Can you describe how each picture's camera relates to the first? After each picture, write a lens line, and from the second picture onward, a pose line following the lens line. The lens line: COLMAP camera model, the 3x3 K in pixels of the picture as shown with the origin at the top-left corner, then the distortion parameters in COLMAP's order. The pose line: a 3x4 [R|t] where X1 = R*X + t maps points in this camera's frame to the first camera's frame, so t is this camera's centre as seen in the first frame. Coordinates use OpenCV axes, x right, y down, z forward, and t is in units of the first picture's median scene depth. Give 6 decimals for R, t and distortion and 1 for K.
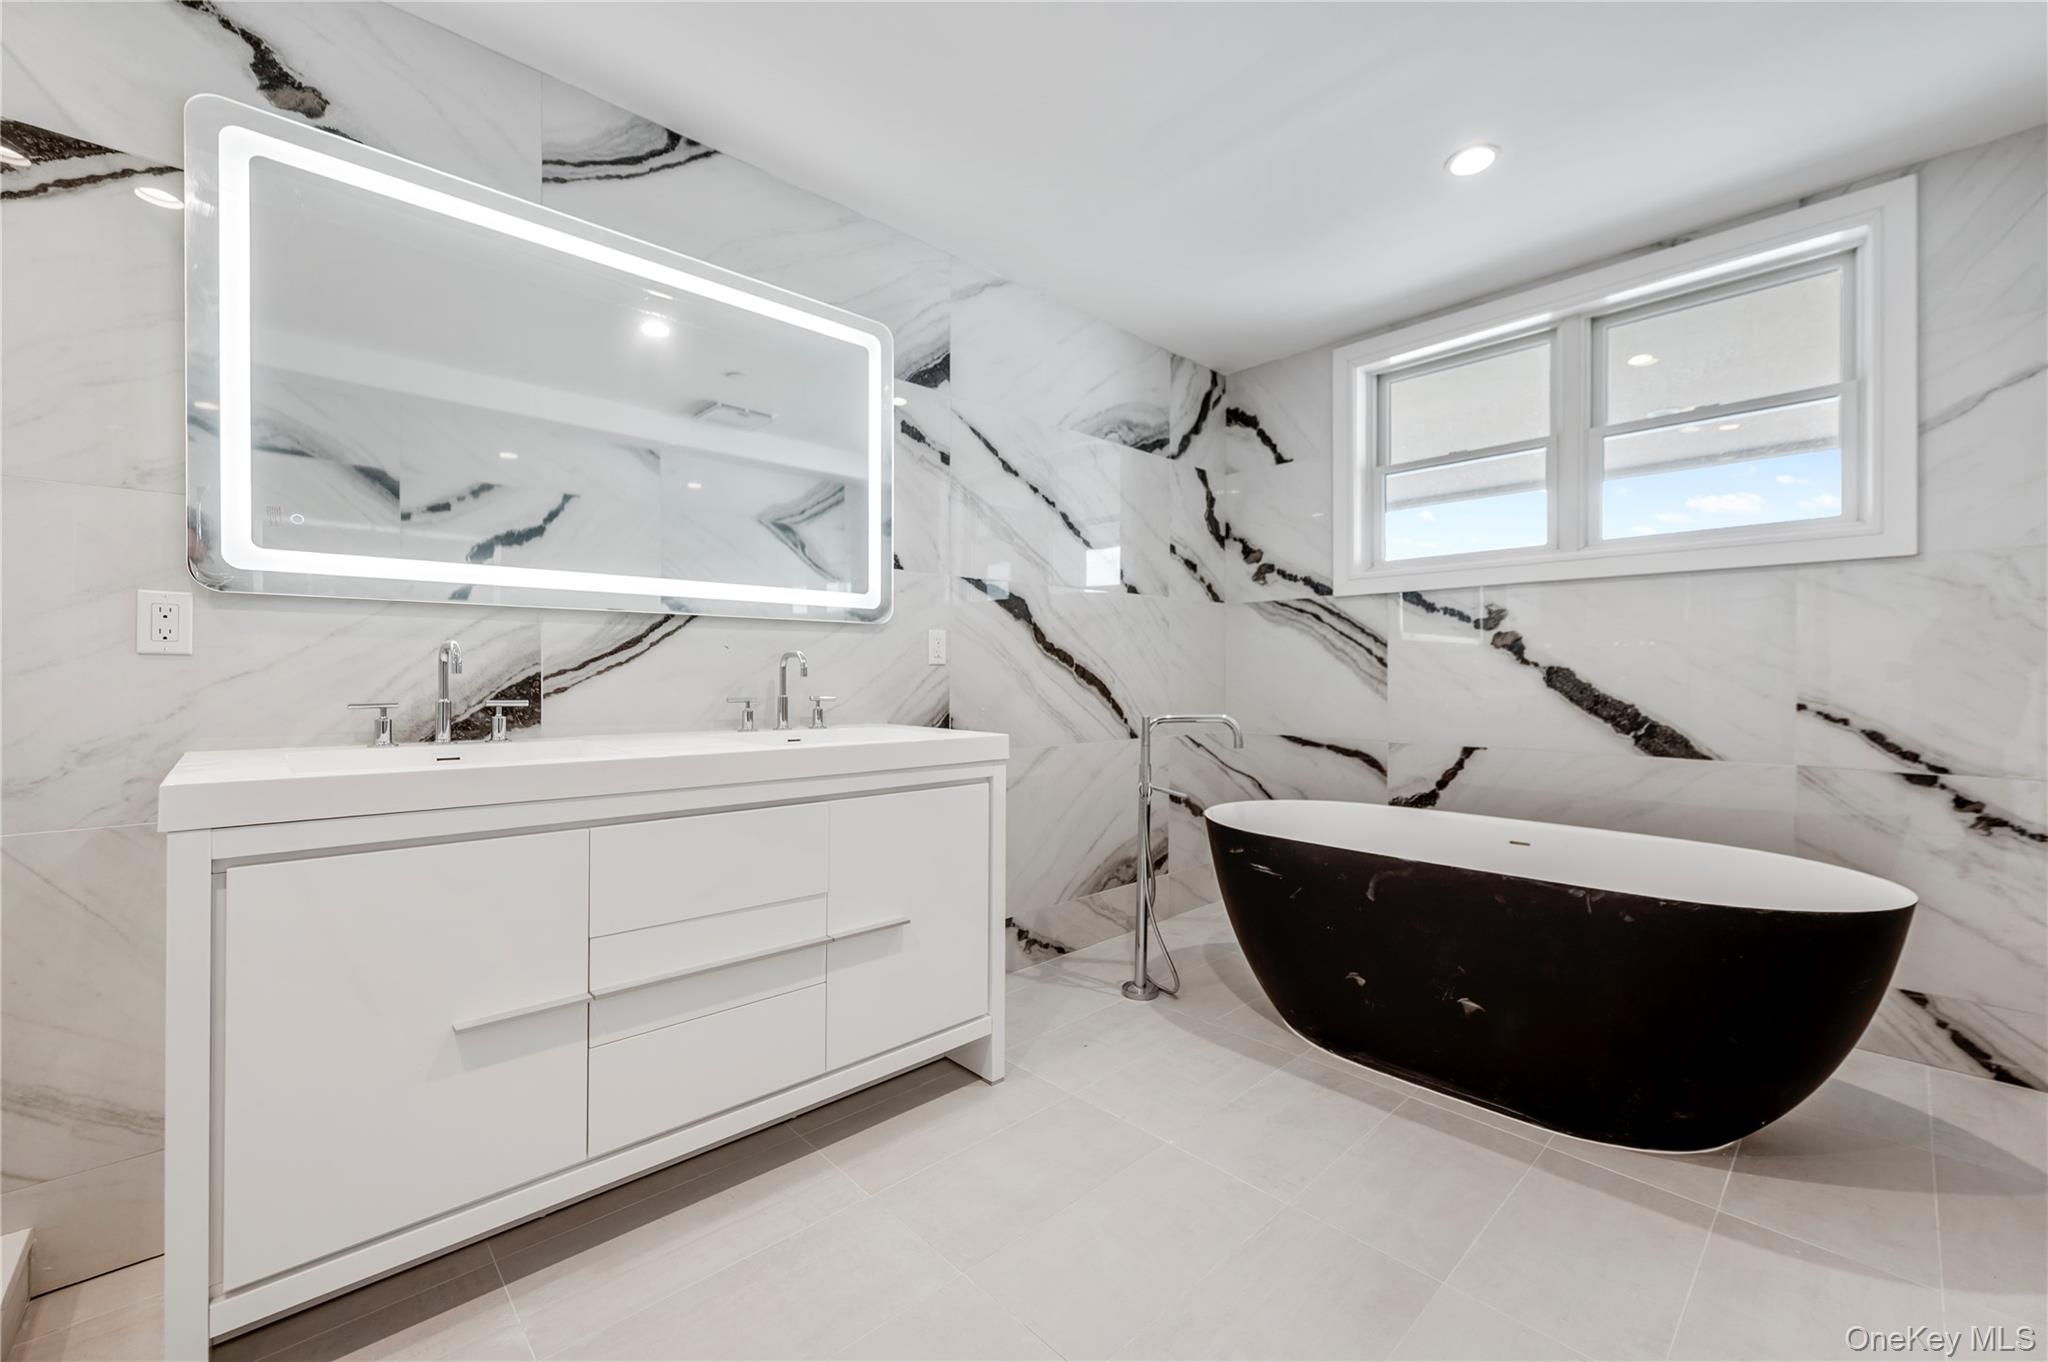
lens RADIAL K [[820.2, 0, 1025.6], [0, 820.2, 680.9], [0, 0, 1]] dist [-0.001368, -0.000593]
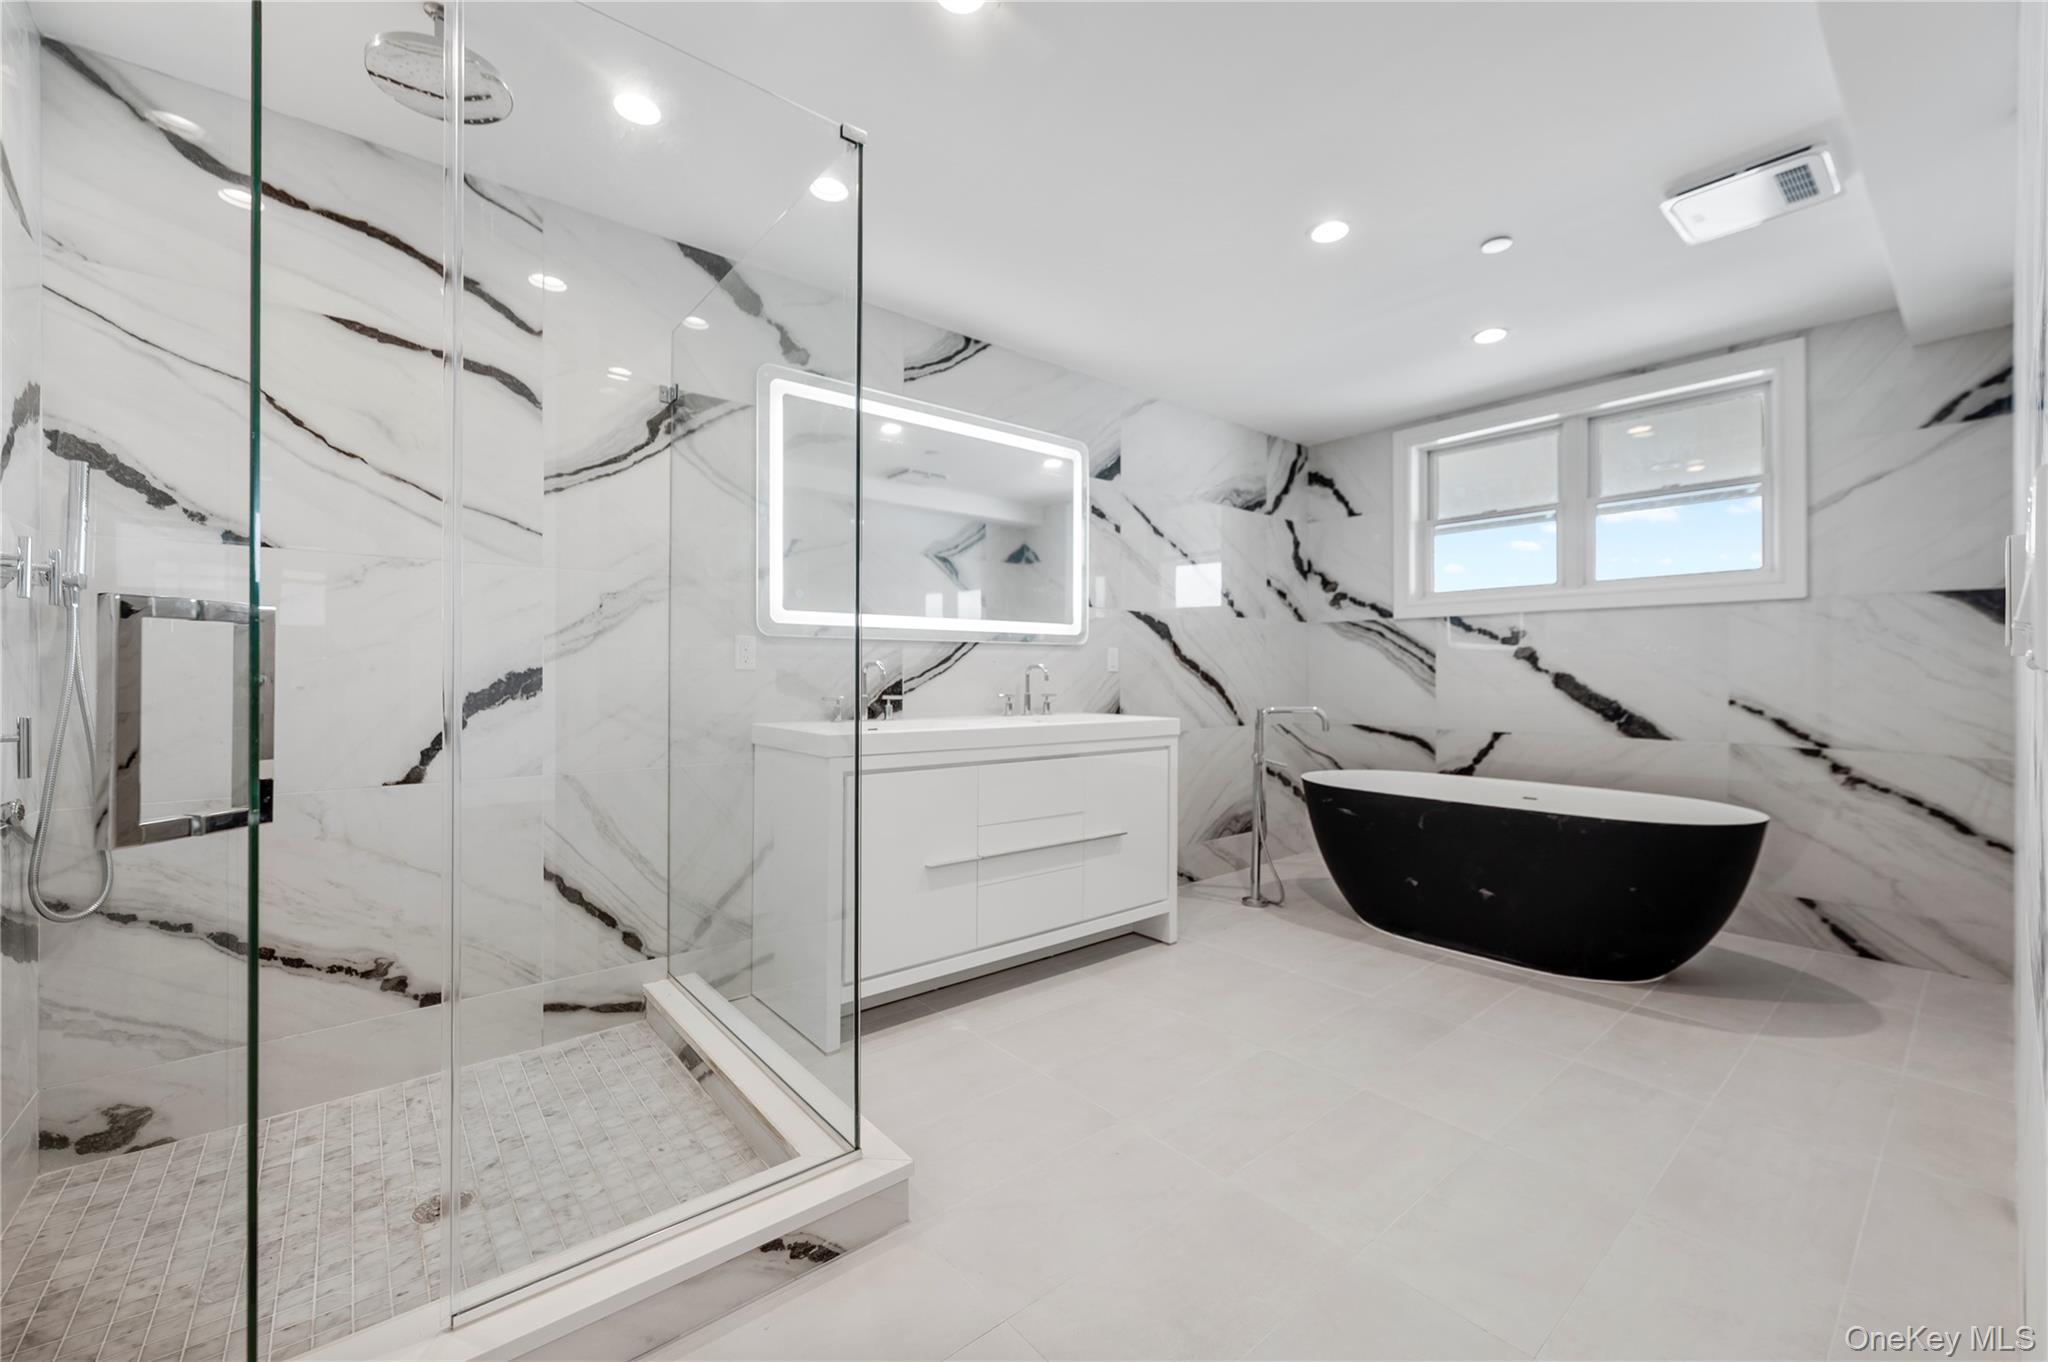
lens RADIAL K [[820.2, 0, 1023.0], [0, 820.2, 675.2], [0, 0, 1]] dist [-0.001368, -0.000593]
pose [[0.998121, 0.000313, -0.061270, -0.199661], [-0.000658, 0.999984, -0.005601, -0.006765], [0.061267, 0.005631, 0.998106, -0.505629]]
